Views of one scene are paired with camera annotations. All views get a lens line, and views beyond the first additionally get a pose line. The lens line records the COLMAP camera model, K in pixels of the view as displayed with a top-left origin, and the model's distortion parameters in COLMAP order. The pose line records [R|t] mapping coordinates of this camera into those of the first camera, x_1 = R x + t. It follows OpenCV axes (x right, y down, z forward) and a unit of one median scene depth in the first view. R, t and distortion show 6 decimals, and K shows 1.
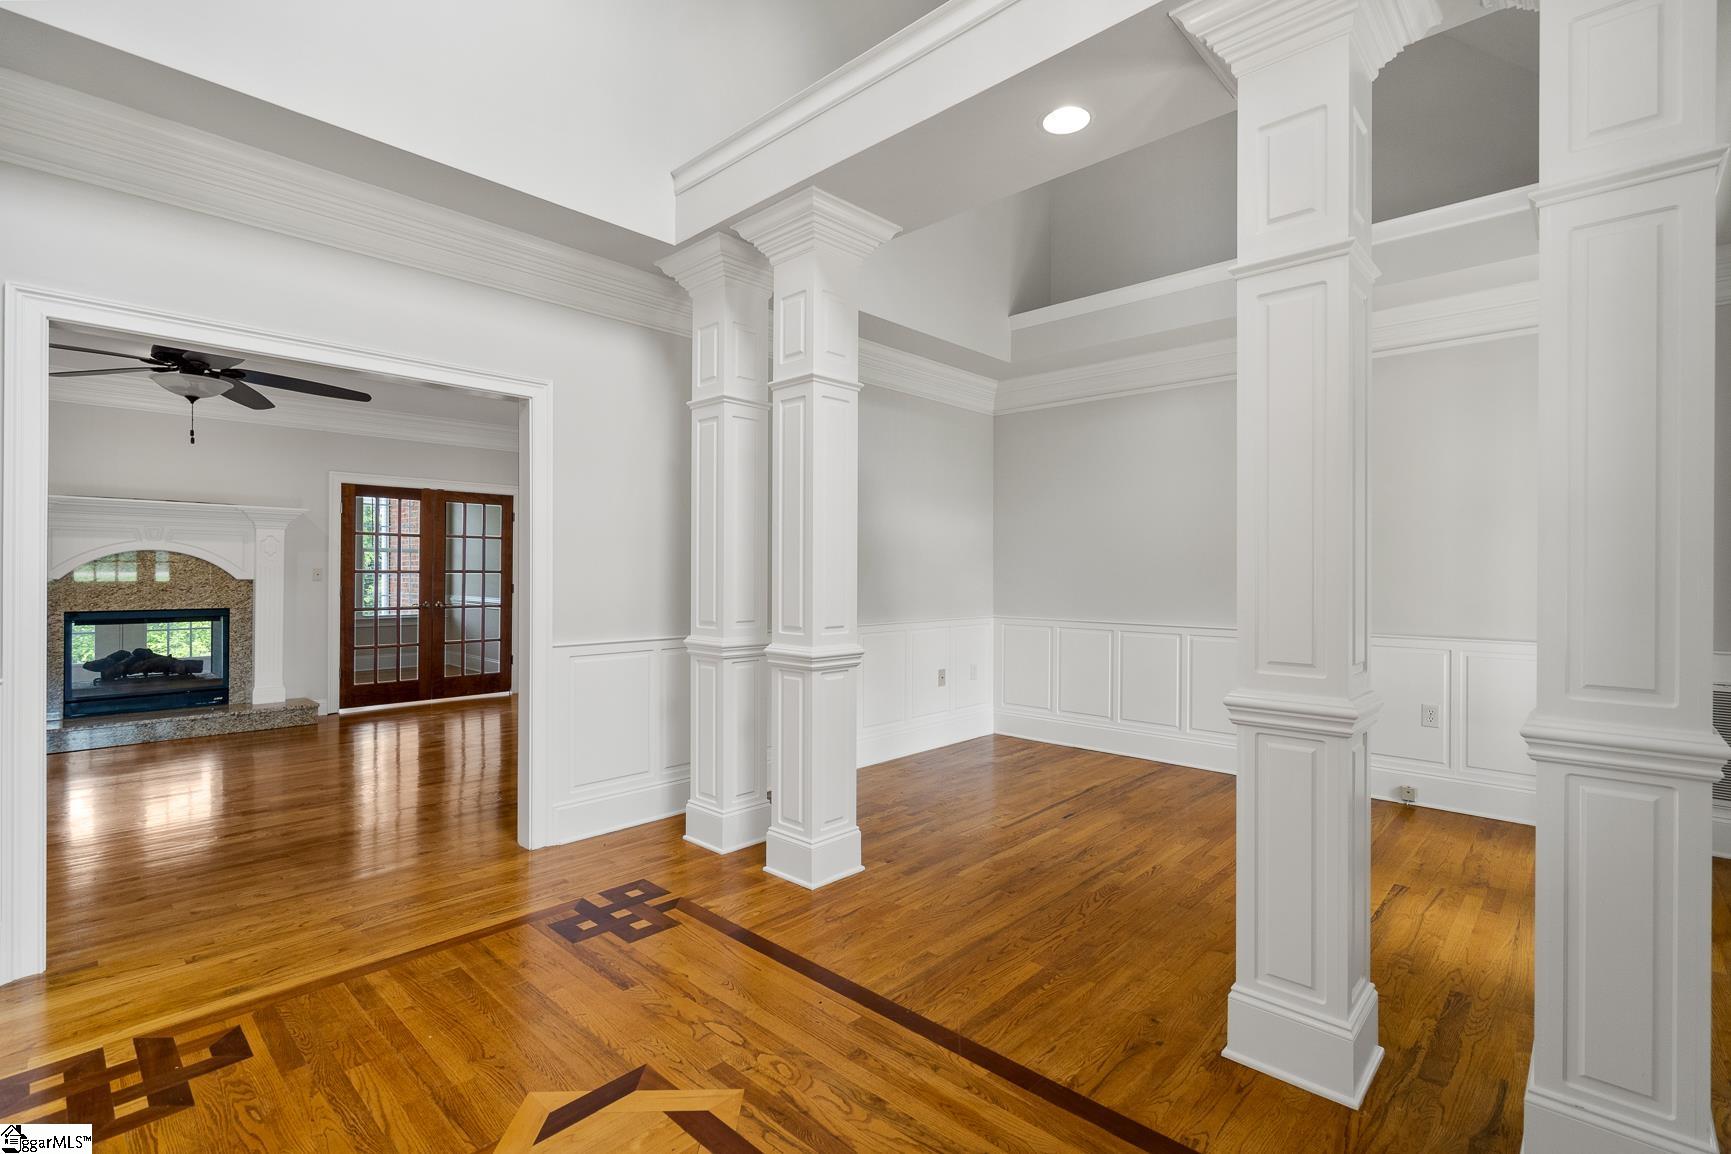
lens RADIAL K [[789.3, 0, 877.0], [0, 789.3, 573.7], [0, 0, 1]] dist [-0.008481, 0.003048]
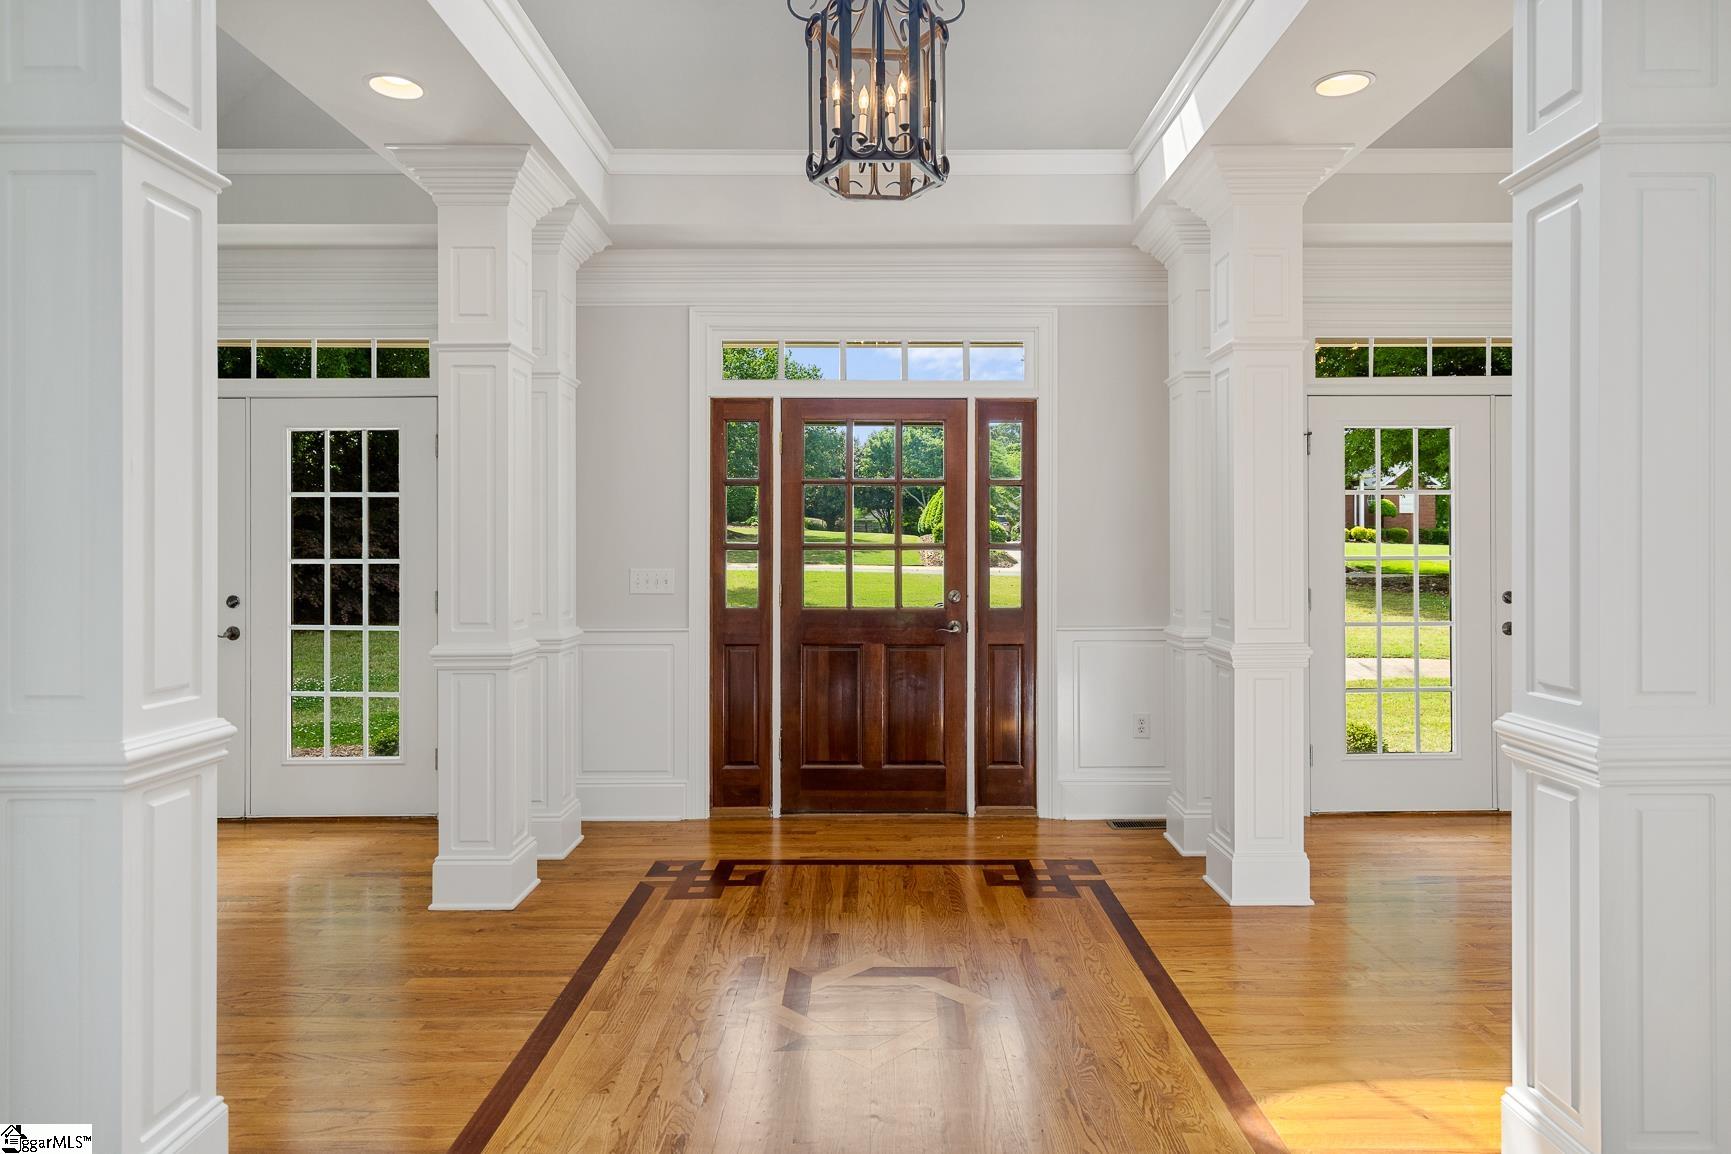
lens RADIAL K [[1005.2, 0, 883.9], [0, 1005.2, 553.8], [0, 0, 1]] dist [0.008237, -0.000606]
pose [[-0.688198, -0.001194, 0.725522, -0.789803], [-0.000912, 0.999999, 0.000781, -0.011192], [-0.725522, -0.000124, -0.688199, 1.060636]]
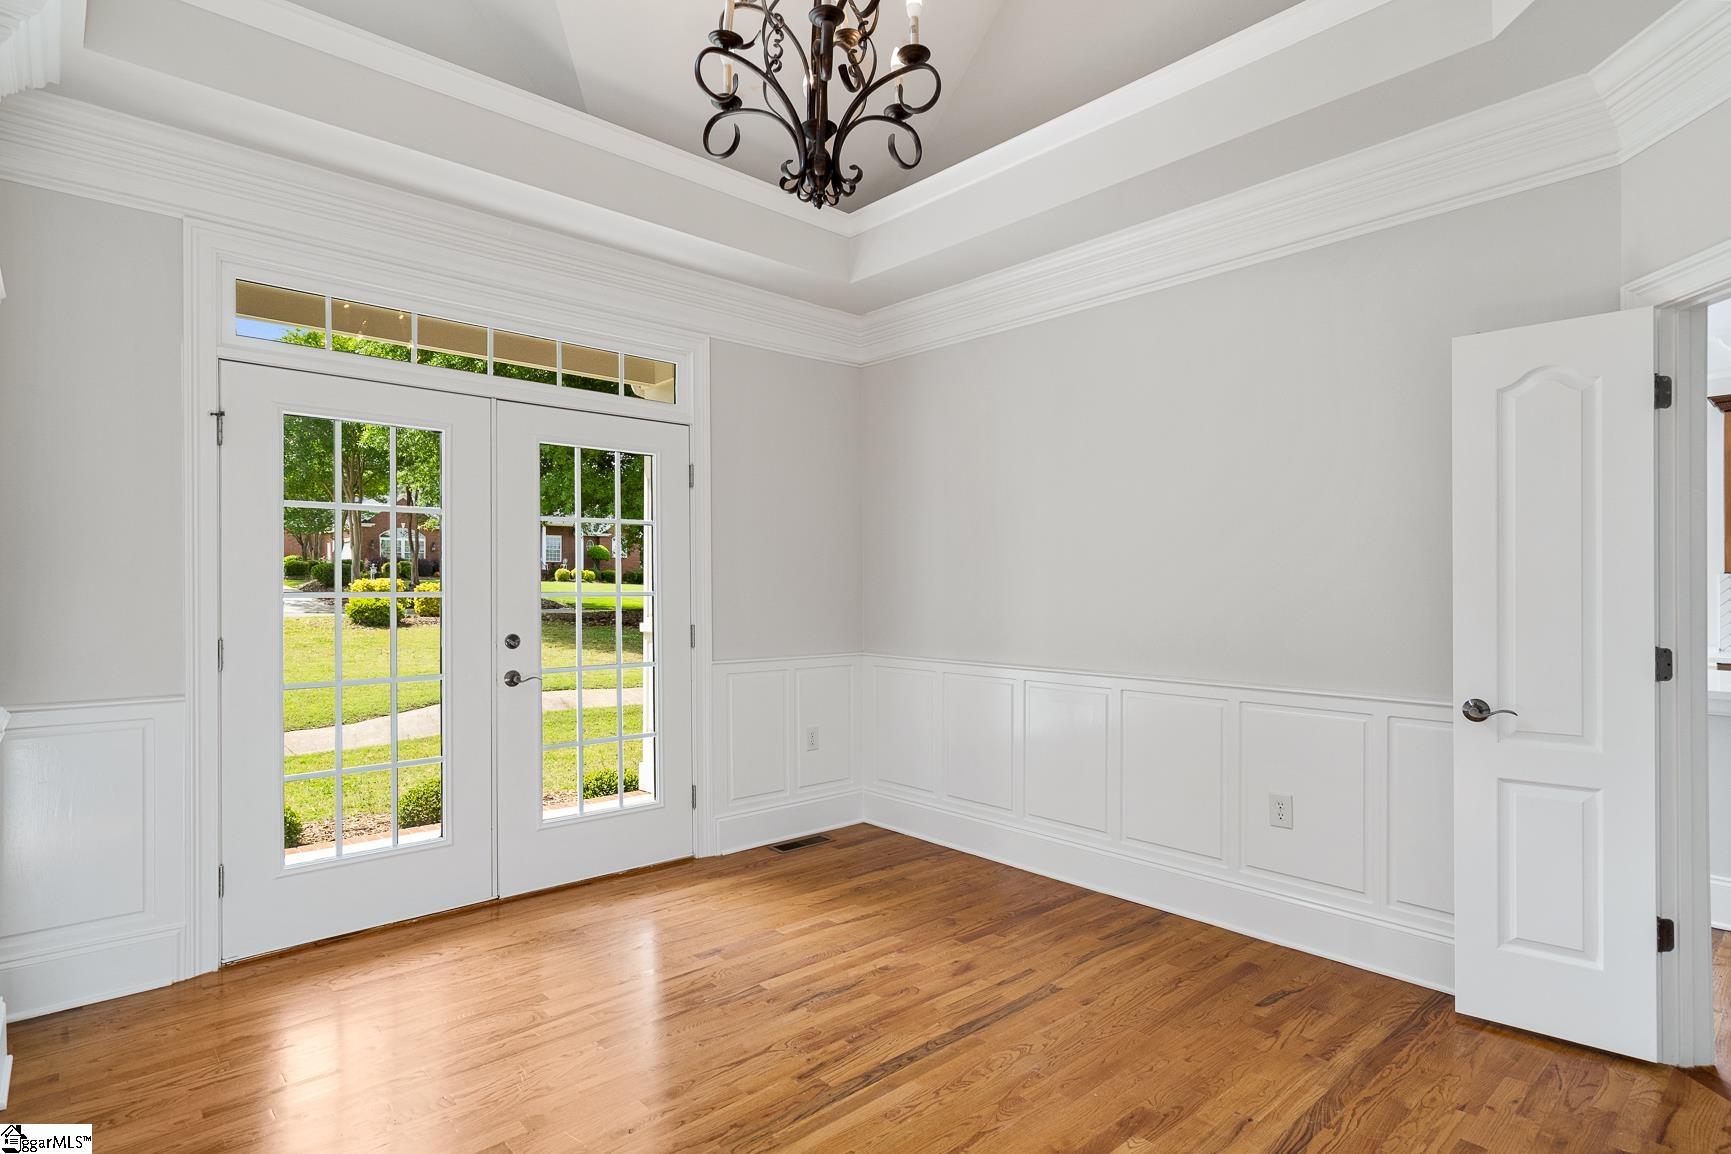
lens RADIAL K [[894.2, 0, 856.1], [0, 894.2, 602.7], [0, 0, 1]] dist [0.001156, 0.004771]
pose [[-0.996437, -0.004711, 0.084205, -0.861623], [-0.003796, 0.999932, 0.011023, -0.008472], [-0.084251, 0.010664, -0.996387, 0.440867]]
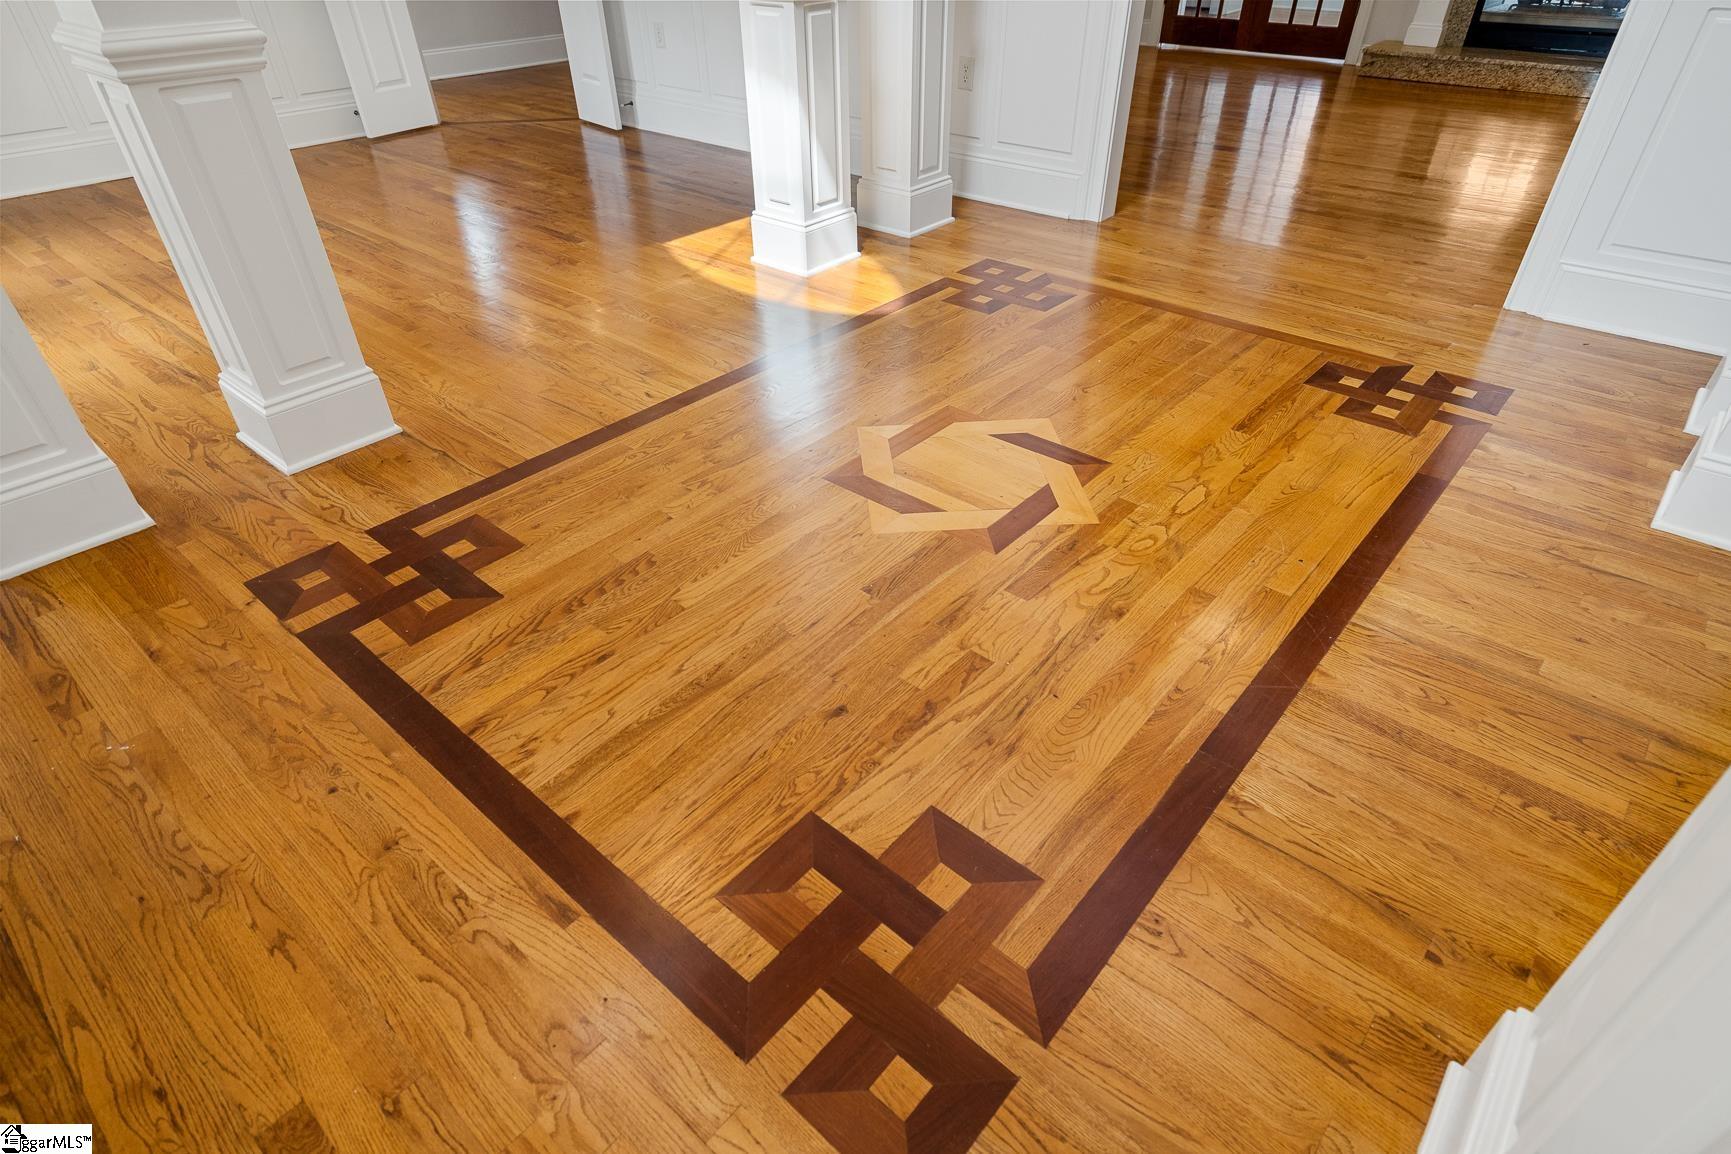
lens RADIAL K [[924.5, 0, 857.4], [0, 924.5, 593.2], [0, 0, 1]] dist [0.003807, 0.000750]
pose [[0.028175, 0.609806, -0.792050, 0.424164], [0.013423, 0.792062, 0.610293, 0.023106], [0.999513, -0.027826, 0.014131, 0.389461]]
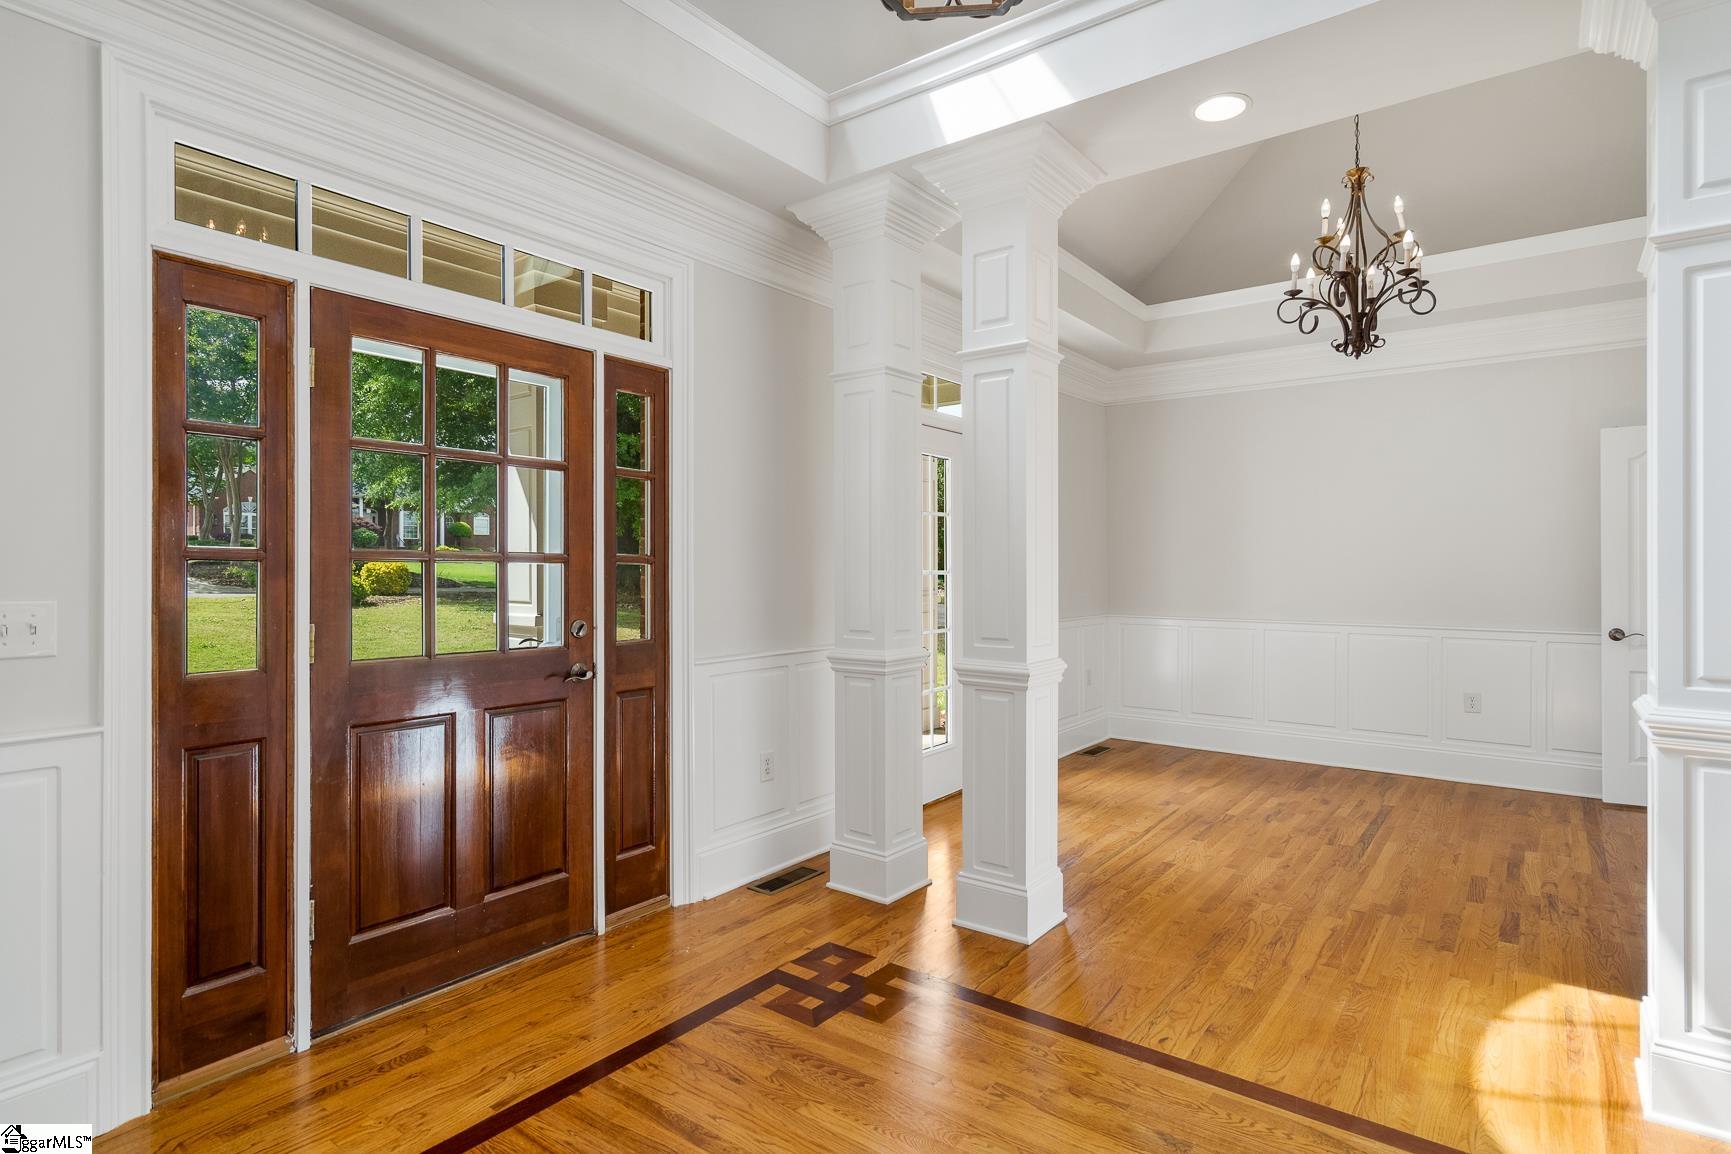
lens RADIAL K [[894.2, 0, 860.3], [0, 894.2, 570.8], [0, 0, 1]] dist [0.001156, 0.004771]
pose [[-0.995494, -0.000823, -0.094822, -0.001224], [-0.000872, 1.000000, 0.000470, -0.008547], [0.094821, 0.000550, -0.995494, 0.921967]]
